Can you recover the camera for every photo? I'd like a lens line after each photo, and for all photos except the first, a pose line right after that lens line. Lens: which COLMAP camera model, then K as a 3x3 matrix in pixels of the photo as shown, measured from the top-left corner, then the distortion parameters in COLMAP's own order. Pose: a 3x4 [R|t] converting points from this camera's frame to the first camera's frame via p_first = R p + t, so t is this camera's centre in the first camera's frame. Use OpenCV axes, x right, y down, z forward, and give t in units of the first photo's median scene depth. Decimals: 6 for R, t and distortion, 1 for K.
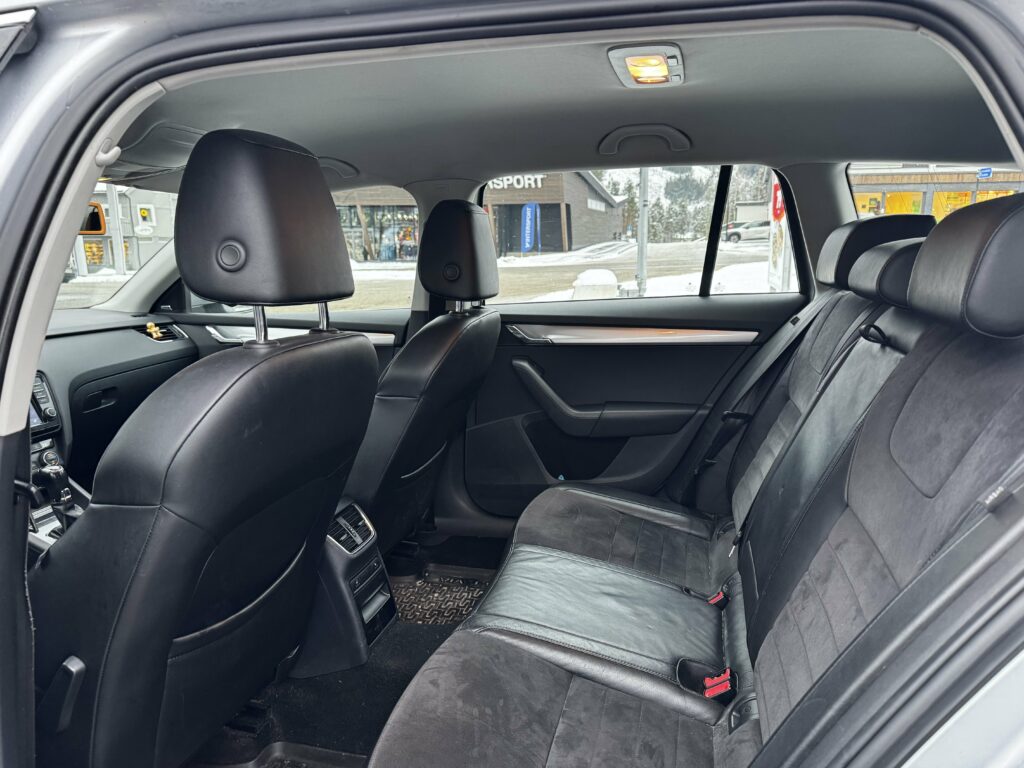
lens RADIAL K [[728.3, 0, 524.2], [0, 728.3, 385.1], [0, 0, 1]] dist [0.063500, -0.085123]
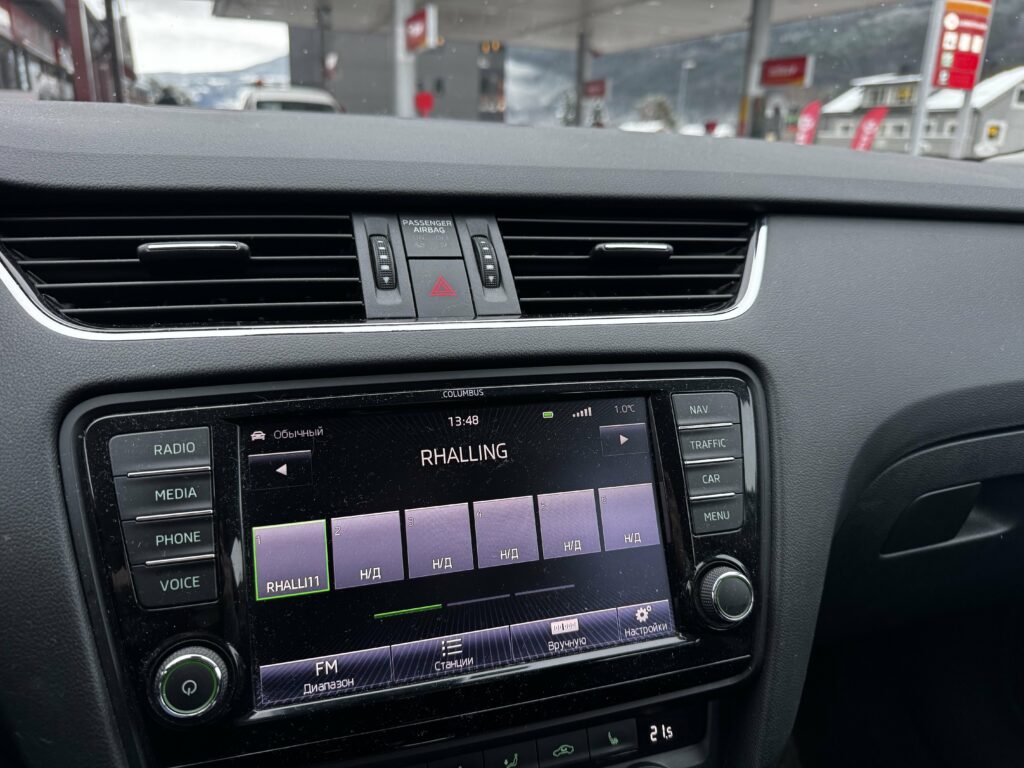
lens RADIAL K [[738.4, 0, 521.7], [0, 738.4, 383.5], [0, 0, 1]] dist [-0.013075, -0.003713]
pose [[0.534792, 0.284145, -0.795776, -0.424076], [-0.207286, 0.957104, 0.202446, -0.032650], [0.819164, 0.056686, 0.570751, 0.663882]]
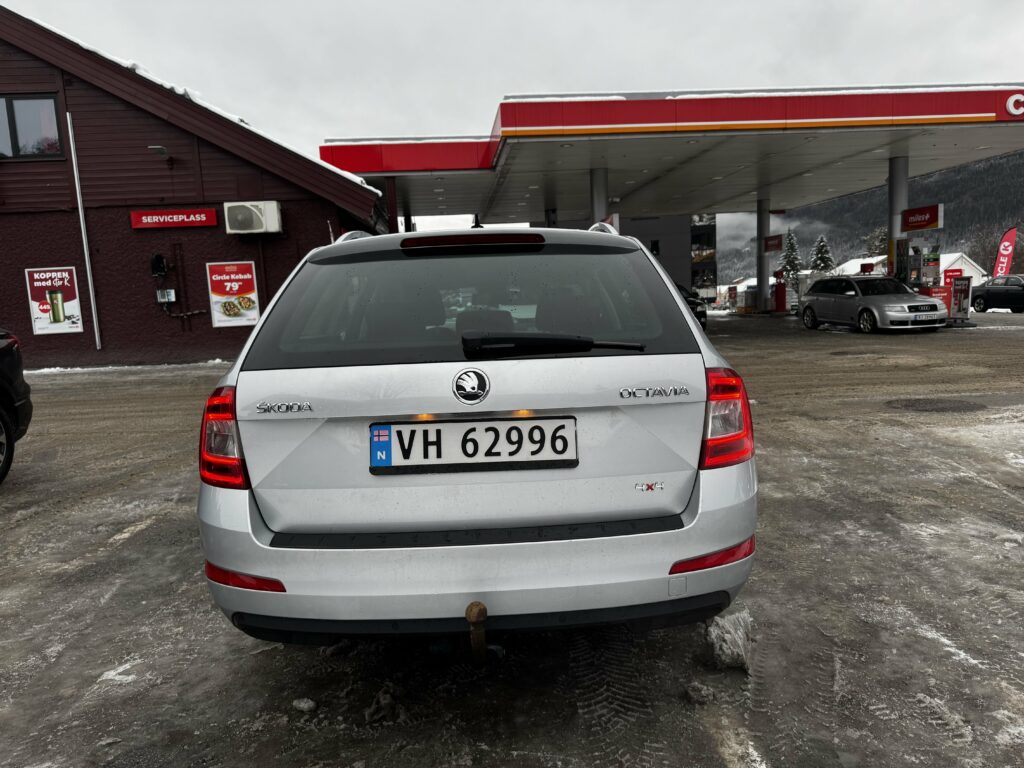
lens RADIAL K [[741.3, 0, 537.9], [0, 741.3, 390.0], [0, 0, 1]] dist [0.079435, -0.110416]
pose [[0.272017, 0.115409, -0.955347, 1.649520], [-0.147759, 0.986018, 0.077043, -0.073159], [0.950881, 0.120204, 0.285267, 0.231434]]
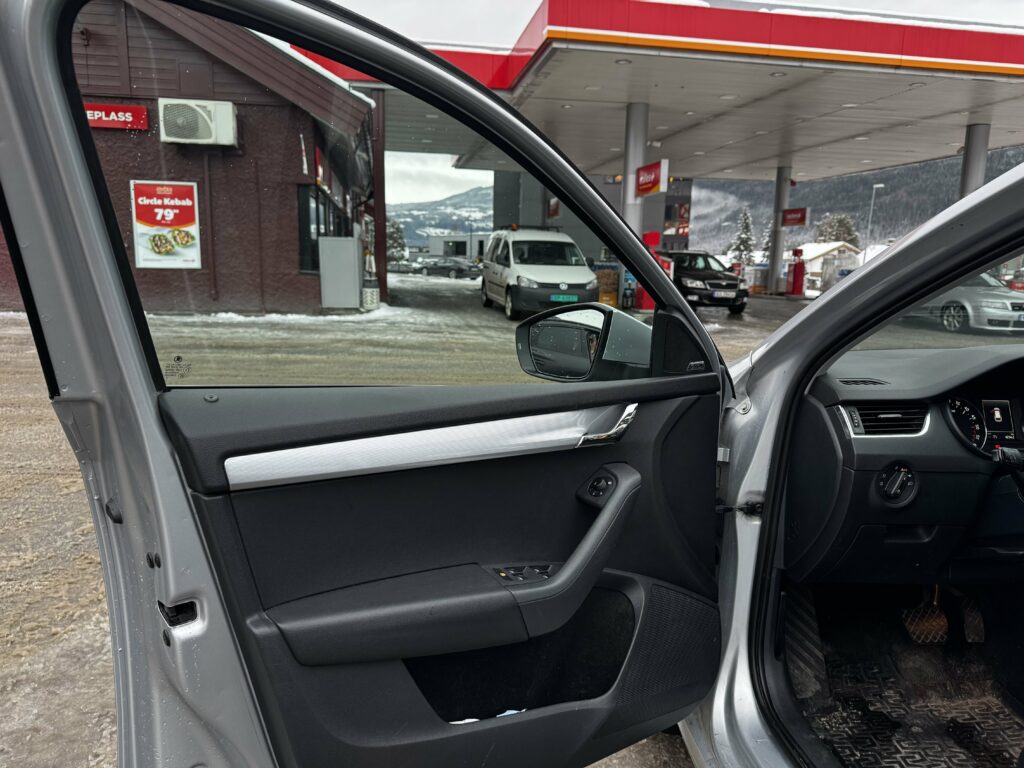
lens RADIAL K [[723.2, 0, 512.0], [0, 723.2, 384.0], [0, 0, 1]] dist [0.062482, -0.085303]
pose [[0.327475, 0.175833, -0.928355, -0.227069], [-0.215478, 0.970539, 0.107813, 0.011816], [0.919962, 0.164734, 0.355715, 0.000408]]
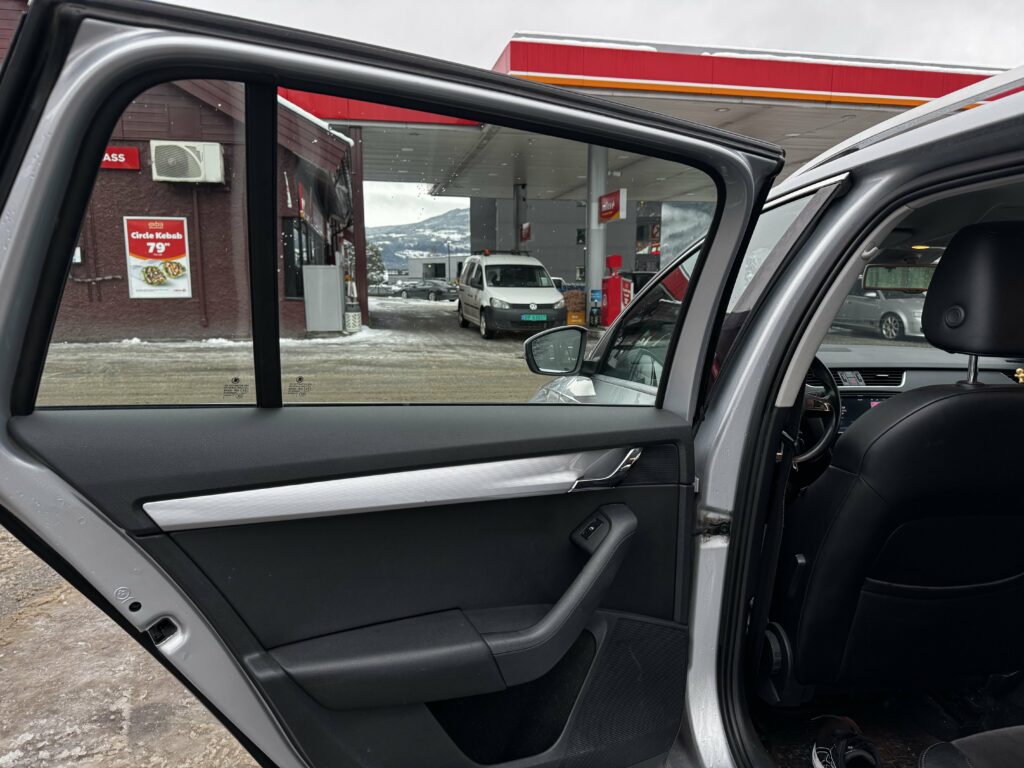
lens RADIAL K [[728.3, 0, 524.2], [0, 728.3, 385.1], [0, 0, 1]] dist [0.063500, -0.085123]
pose [[0.367931, 0.142296, -0.918901, 0.226292], [-0.193211, 0.978352, 0.074140, 0.000503], [0.909558, 0.150263, 0.387459, -0.091662]]
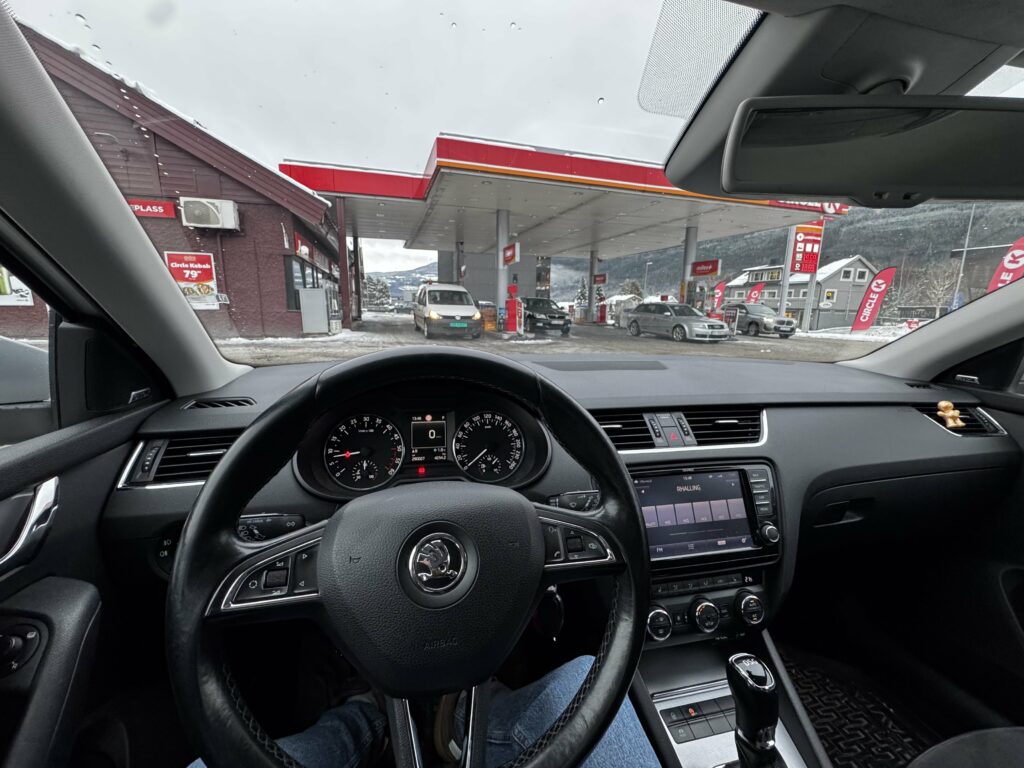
lens RADIAL K [[408.8, 0, 515.7], [0, 408.8, 382.7], [0, 0, 1]] dist [-0.002291, 0.000138]
pose [[0.450366, 0.181517, -0.874198, -0.366966], [-0.199782, 0.974778, 0.099478, -0.060608], [0.870205, 0.129848, 0.475270, 0.498524]]
